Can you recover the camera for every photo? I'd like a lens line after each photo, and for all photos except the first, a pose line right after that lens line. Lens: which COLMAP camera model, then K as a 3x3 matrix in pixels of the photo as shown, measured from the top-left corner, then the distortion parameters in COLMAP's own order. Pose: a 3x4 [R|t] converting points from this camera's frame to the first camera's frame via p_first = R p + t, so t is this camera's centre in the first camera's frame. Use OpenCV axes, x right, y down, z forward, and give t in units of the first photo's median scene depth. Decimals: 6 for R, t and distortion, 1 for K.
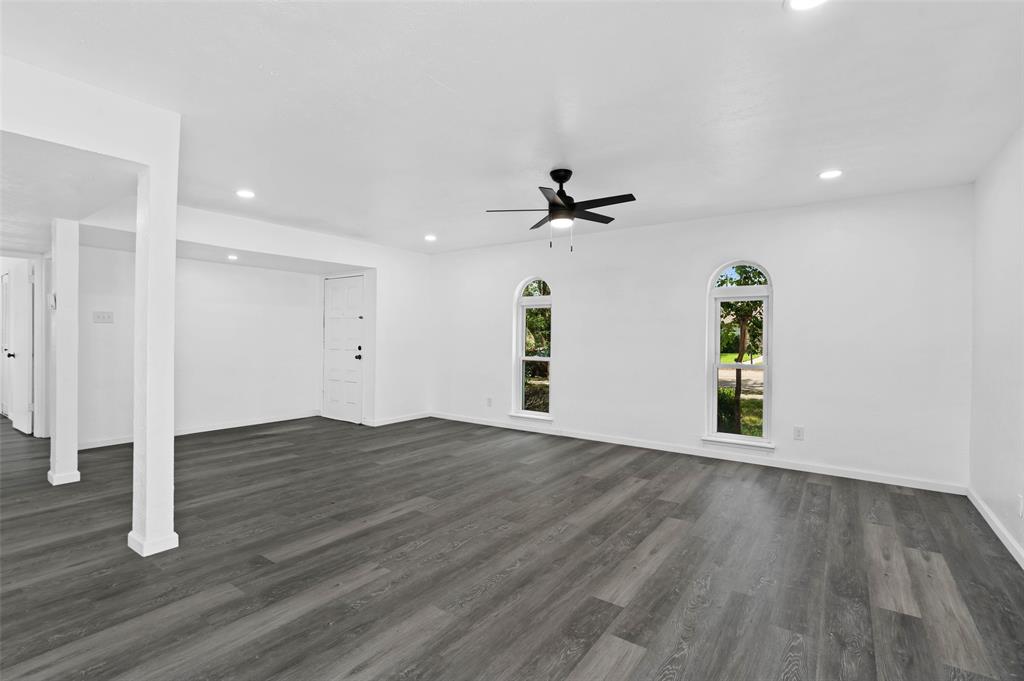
lens RADIAL K [[487.4, 0, 512.0], [0, 487.4, 340.5], [0, 0, 1]] dist [-0.008440, -0.000460]
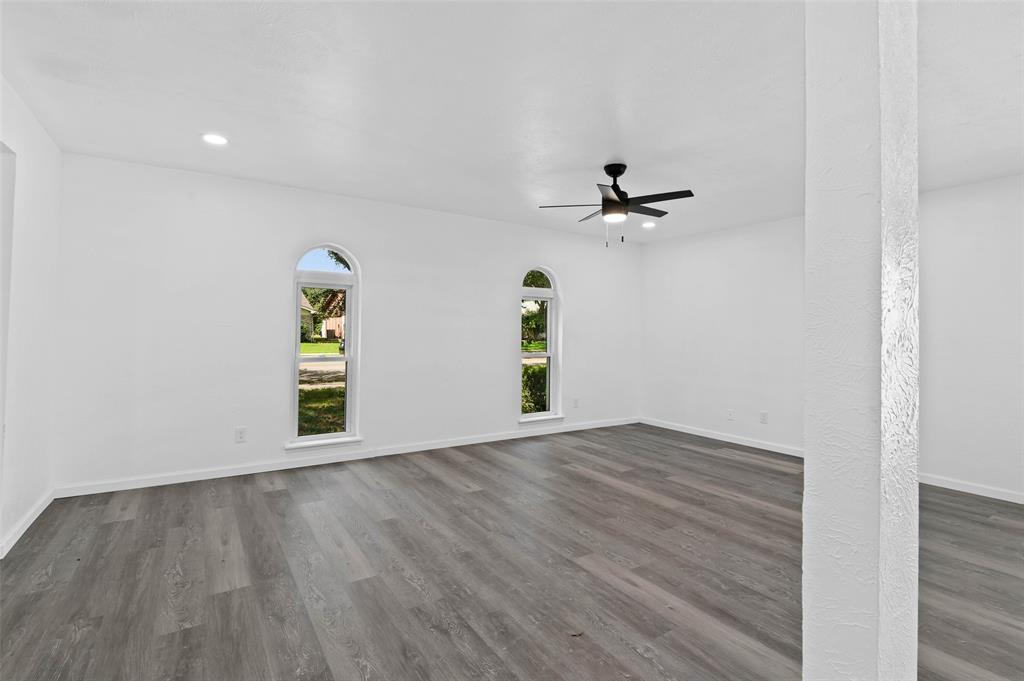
lens RADIAL K [[480.9, 0, 551.8], [0, 480.9, 320.1], [0, 0, 1]] dist [-0.001021, -0.000390]
pose [[0.322908, 0.020118, 0.946216, -0.857970], [-0.007457, 0.999797, -0.018712, -0.008213], [-0.946401, -0.001013, 0.322993, 0.819563]]
